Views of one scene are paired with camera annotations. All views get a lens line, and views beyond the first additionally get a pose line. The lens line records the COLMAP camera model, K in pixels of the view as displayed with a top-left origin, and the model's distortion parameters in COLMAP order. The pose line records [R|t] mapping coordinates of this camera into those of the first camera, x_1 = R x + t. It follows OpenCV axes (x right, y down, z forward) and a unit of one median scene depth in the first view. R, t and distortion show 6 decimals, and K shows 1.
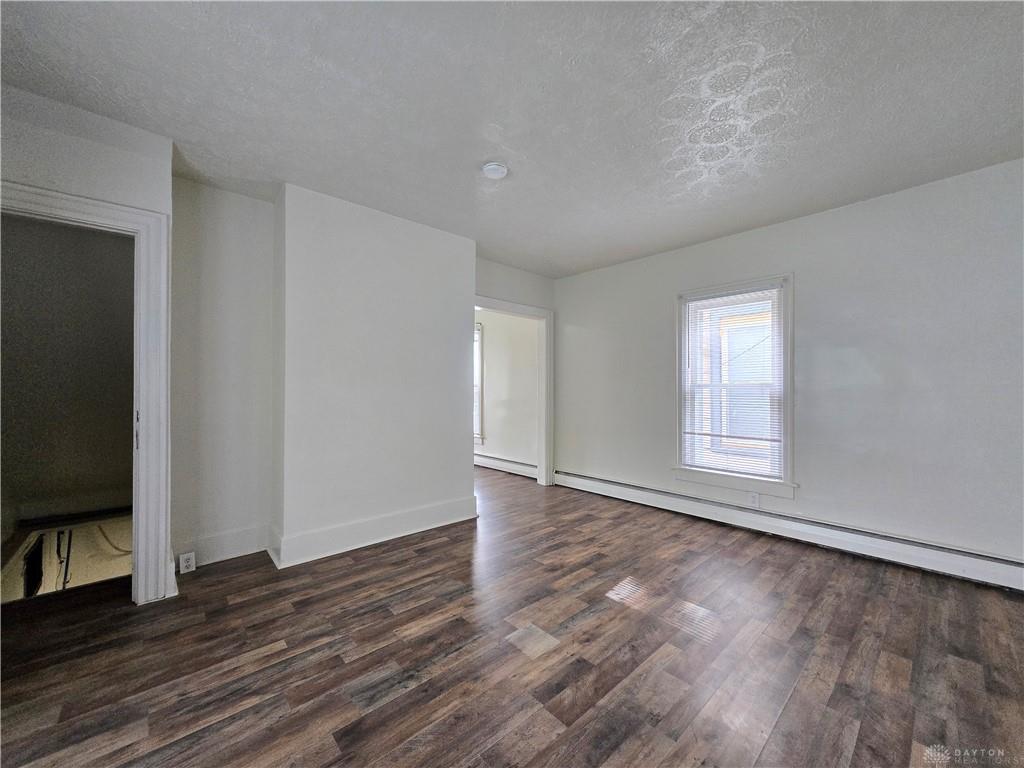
lens RADIAL K [[404.2, 0, 513.6], [0, 404.2, 383.3], [0, 0, 1]] dist [0.002478, 0.000110]
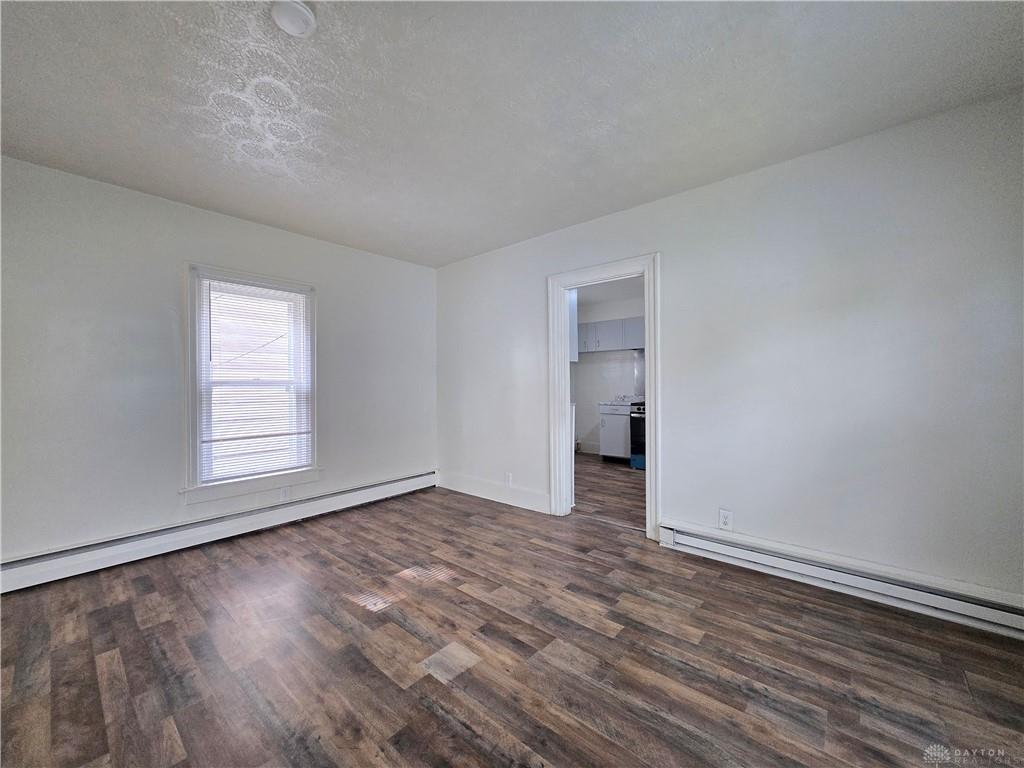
lens RADIAL K [[404.2, 0, 513.6], [0, 404.2, 383.3], [0, 0, 1]] dist [0.002478, 0.000110]
pose [[-0.116383, 0.002587, 0.993201, -0.724082], [-0.002768, 0.999992, -0.002929, 0.012964], [-0.993201, -0.003090, -0.116375, 0.803705]]
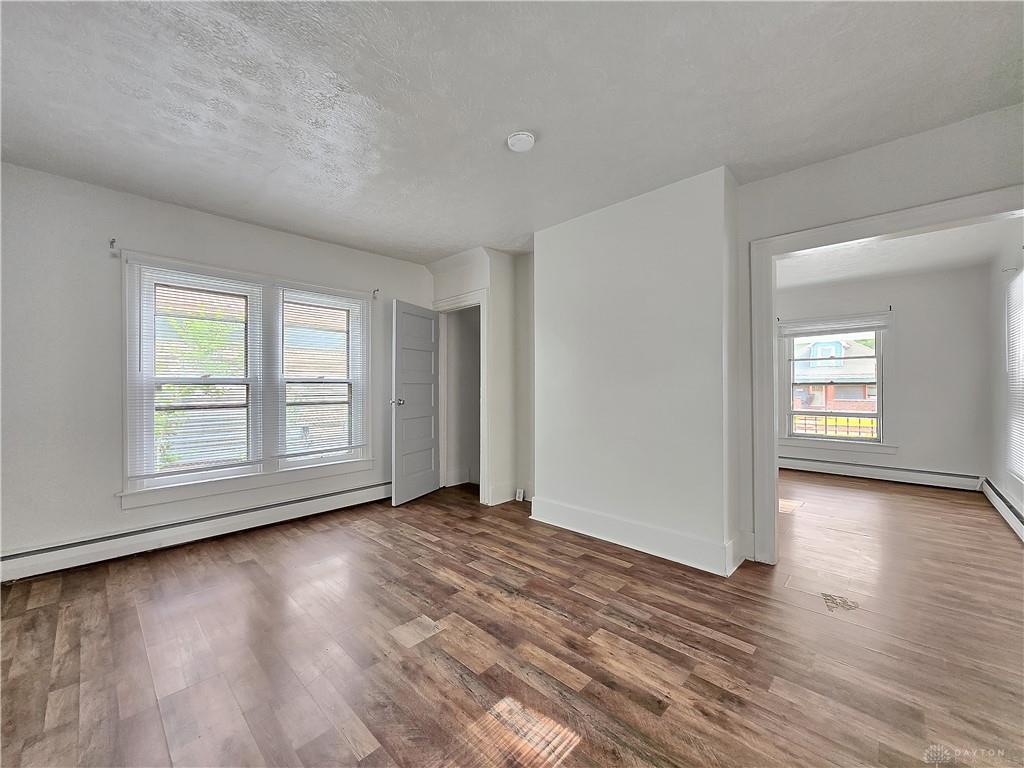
lens RADIAL K [[409.1, 0, 509.0], [0, 409.1, 380.1], [0, 0, 1]] dist [0.005315, -0.000113]
pose [[0.060002, -0.017917, -0.998037, 0.916757], [0.013609, 0.999761, -0.017130, 0.020692], [0.998105, -0.012555, 0.060232, 0.980509]]
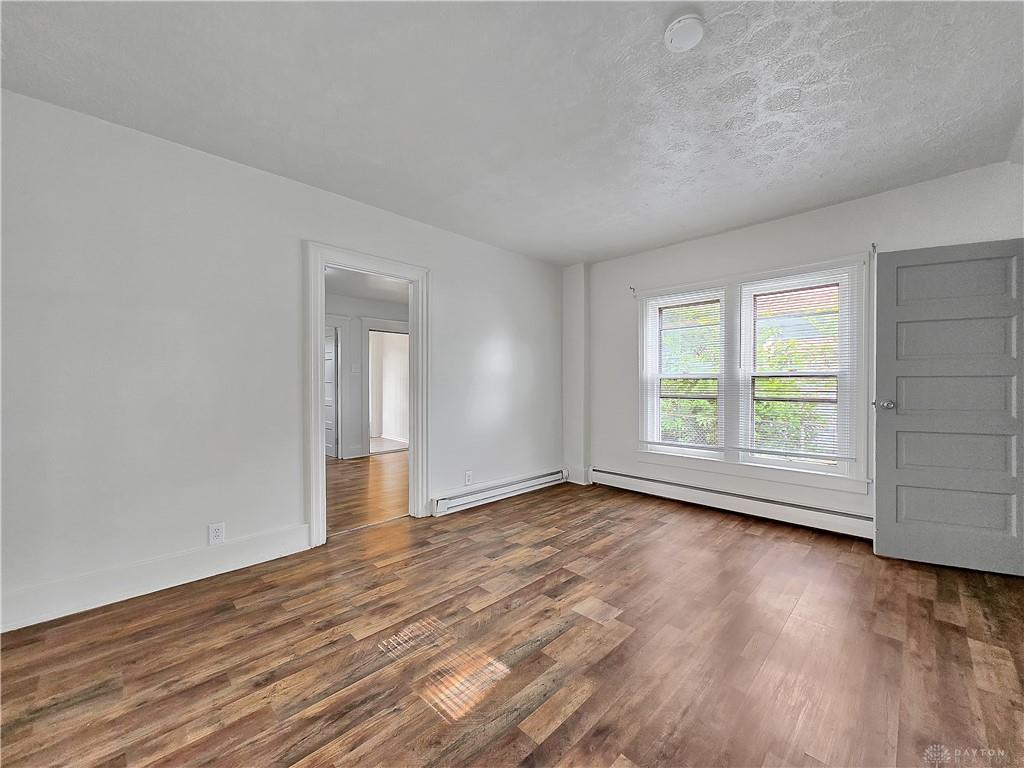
lens RADIAL K [[404.2, 0, 513.6], [0, 404.2, 383.3], [0, 0, 1]] dist [0.002478, 0.000110]
pose [[-0.999098, -0.001035, -0.042463, 0.264187], [-0.000716, 0.999971, -0.007535, 0.026408], [0.042469, -0.007498, -0.999070, 1.733377]]
